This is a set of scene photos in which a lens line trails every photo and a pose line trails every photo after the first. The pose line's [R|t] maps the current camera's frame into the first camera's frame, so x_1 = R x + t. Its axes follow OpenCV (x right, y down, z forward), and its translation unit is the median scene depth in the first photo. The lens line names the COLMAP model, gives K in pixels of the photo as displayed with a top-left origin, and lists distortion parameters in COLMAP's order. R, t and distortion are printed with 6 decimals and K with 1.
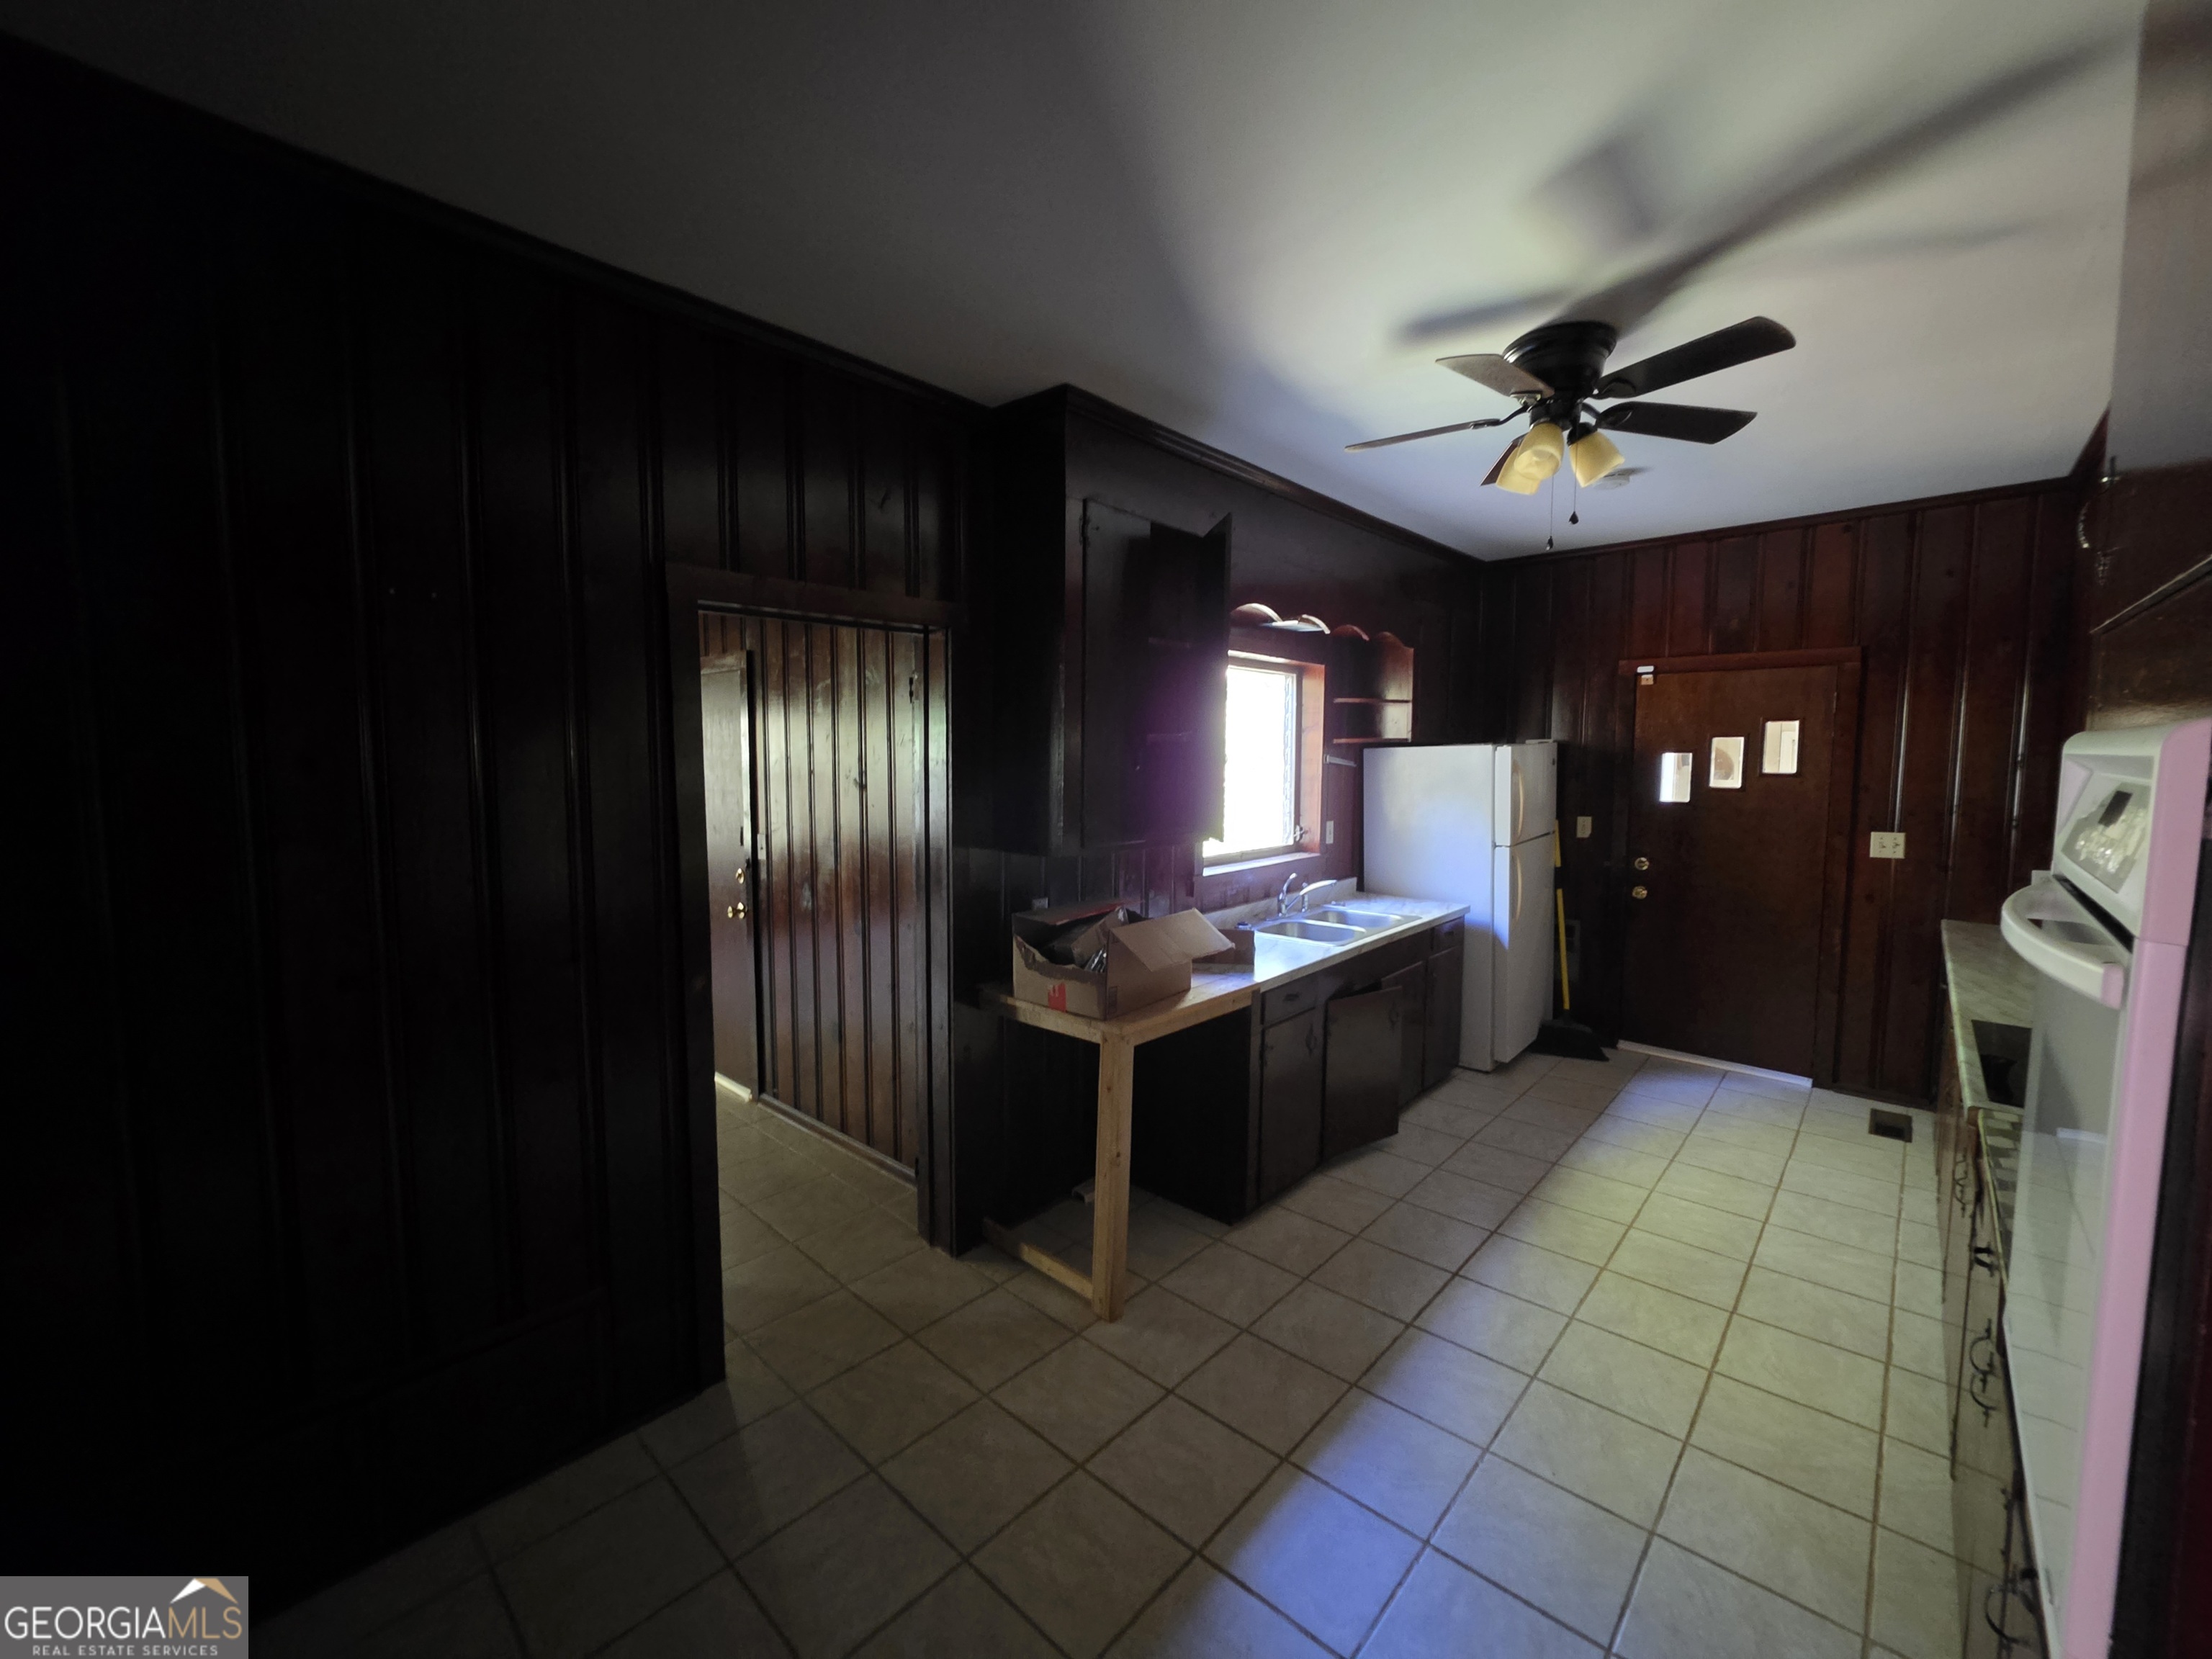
lens RADIAL K [[888.9, 0, 1098.7], [0, 888.9, 820.6], [0, 0, 1]] dist [-0.008082, 0.000717]
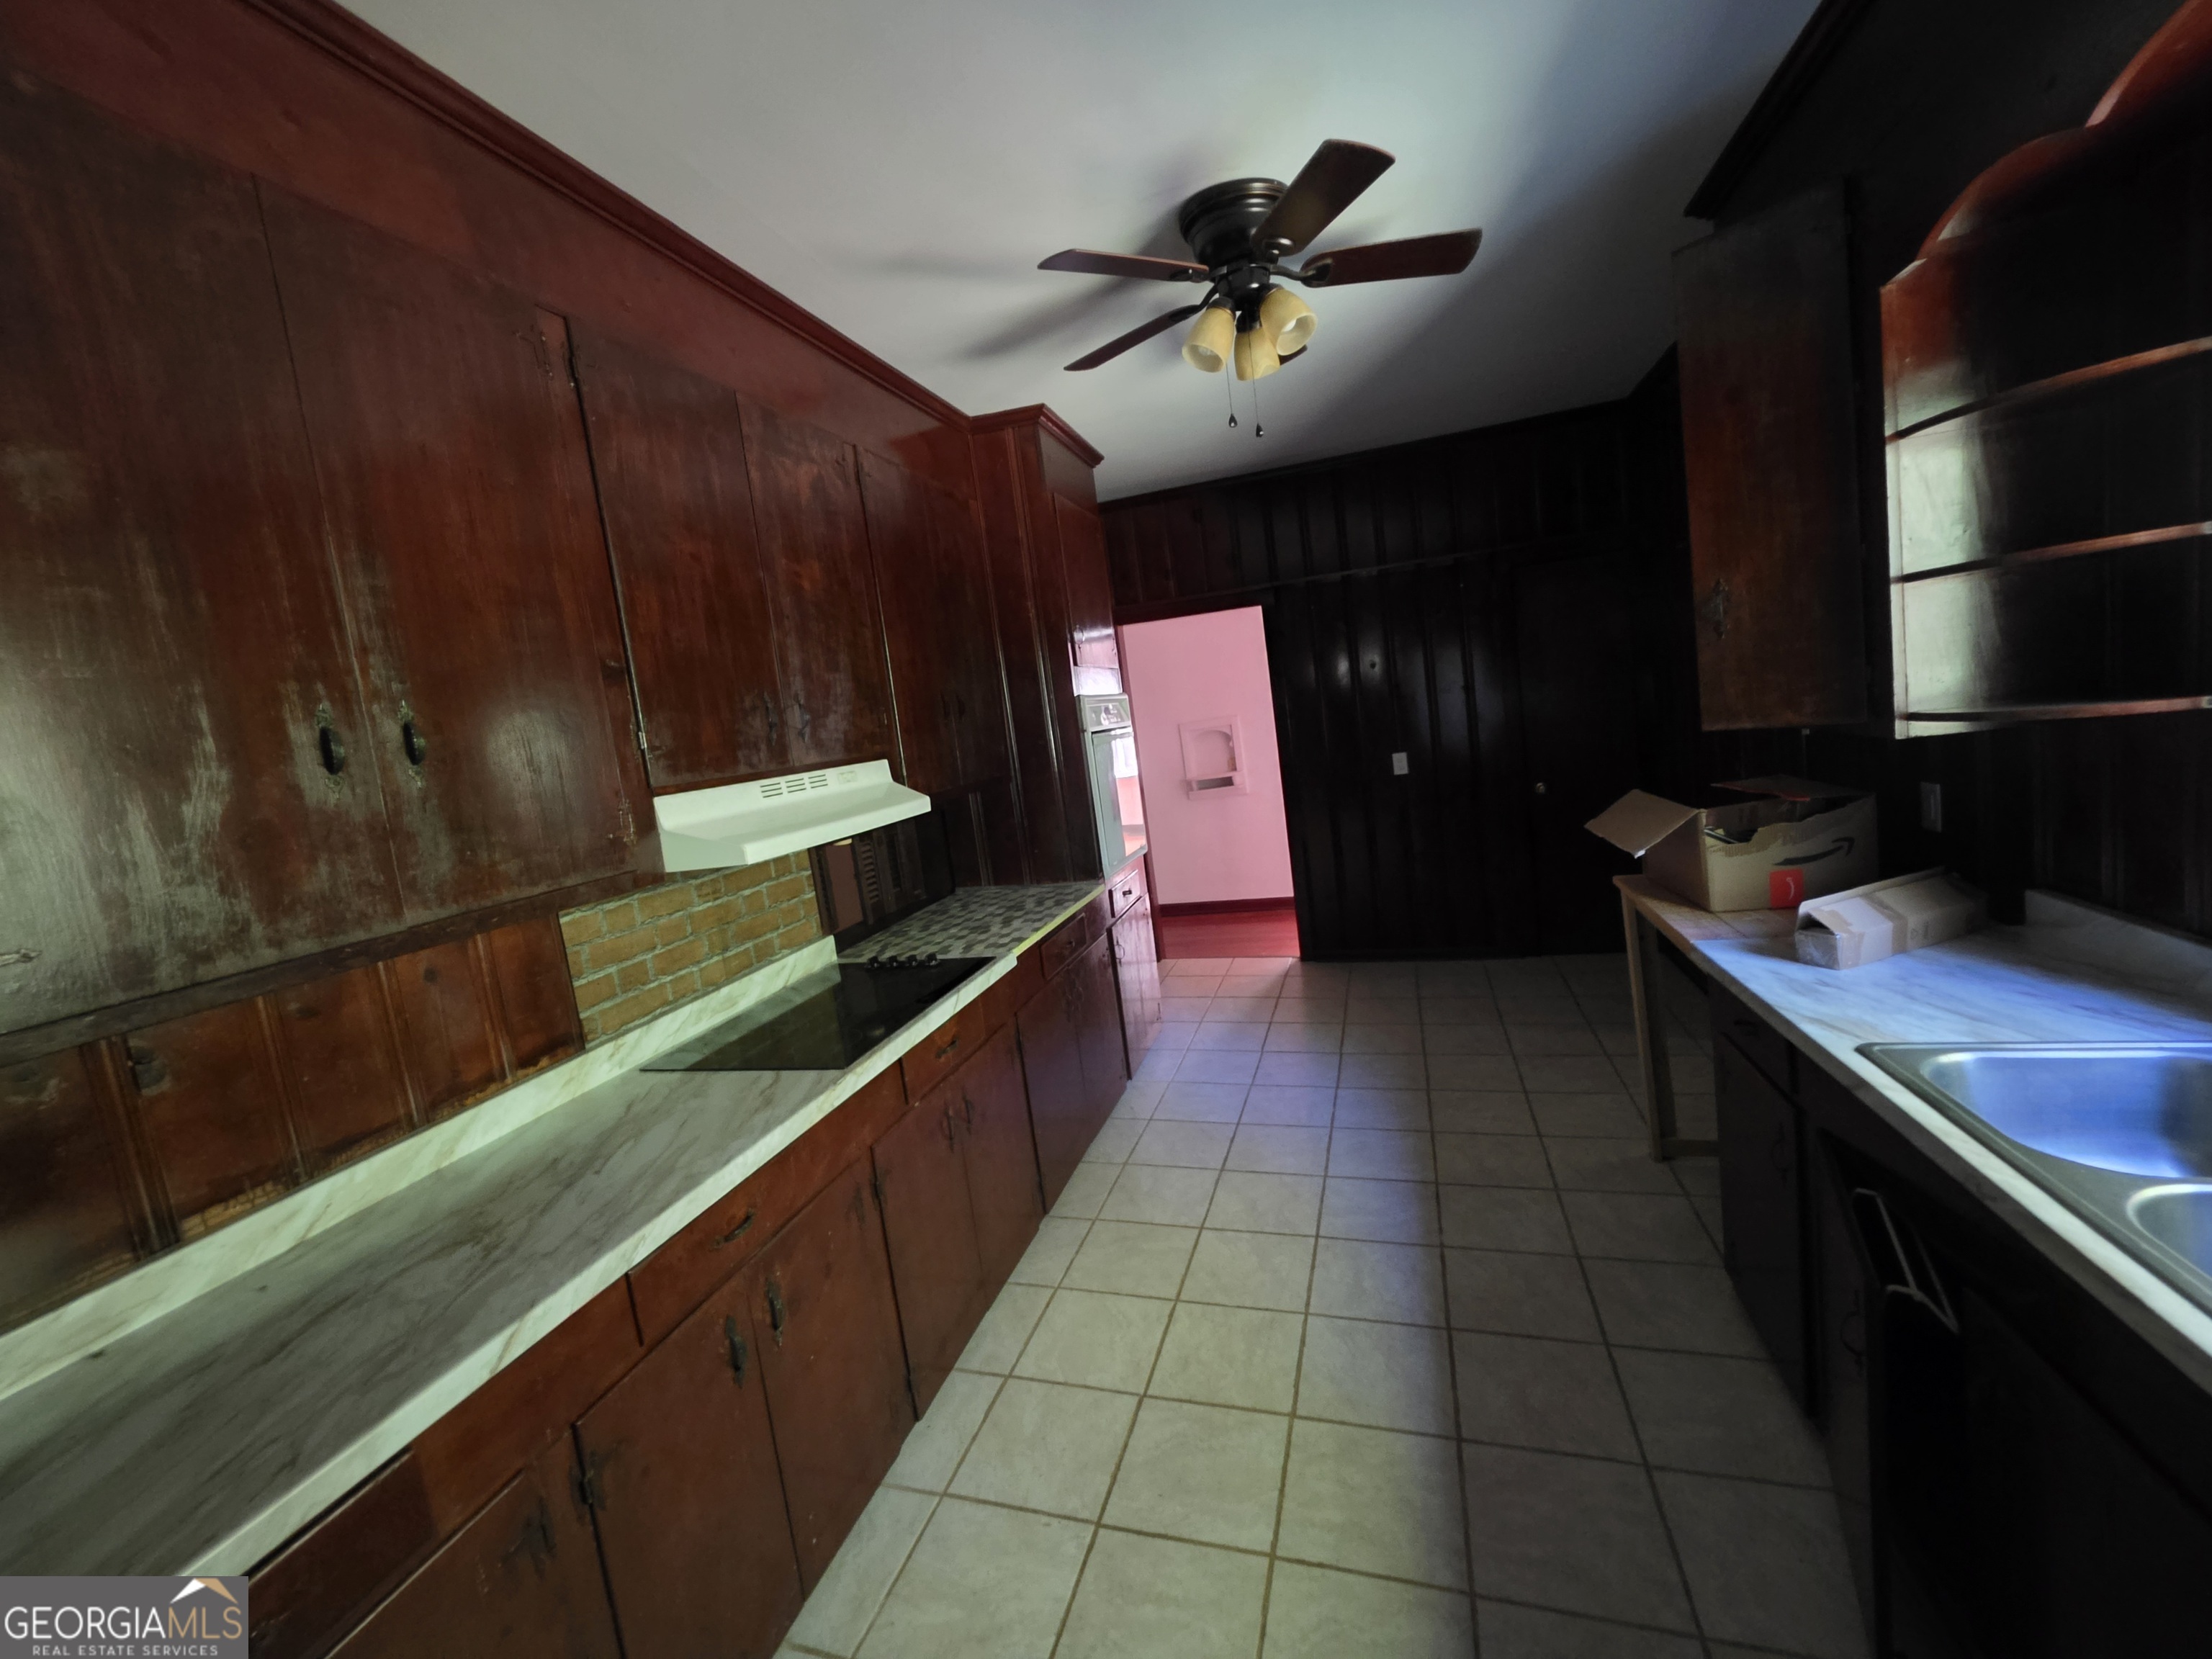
lens RADIAL K [[888.9, 0, 1102.8], [0, 888.9, 820.0], [0, 0, 1]] dist [-0.008082, 0.000717]
pose [[-0.895820, 0.168514, -0.411230, 1.046566], [0.098010, 0.977451, 0.187037, -0.105250], [0.433475, 0.127247, -0.892136, 1.720960]]
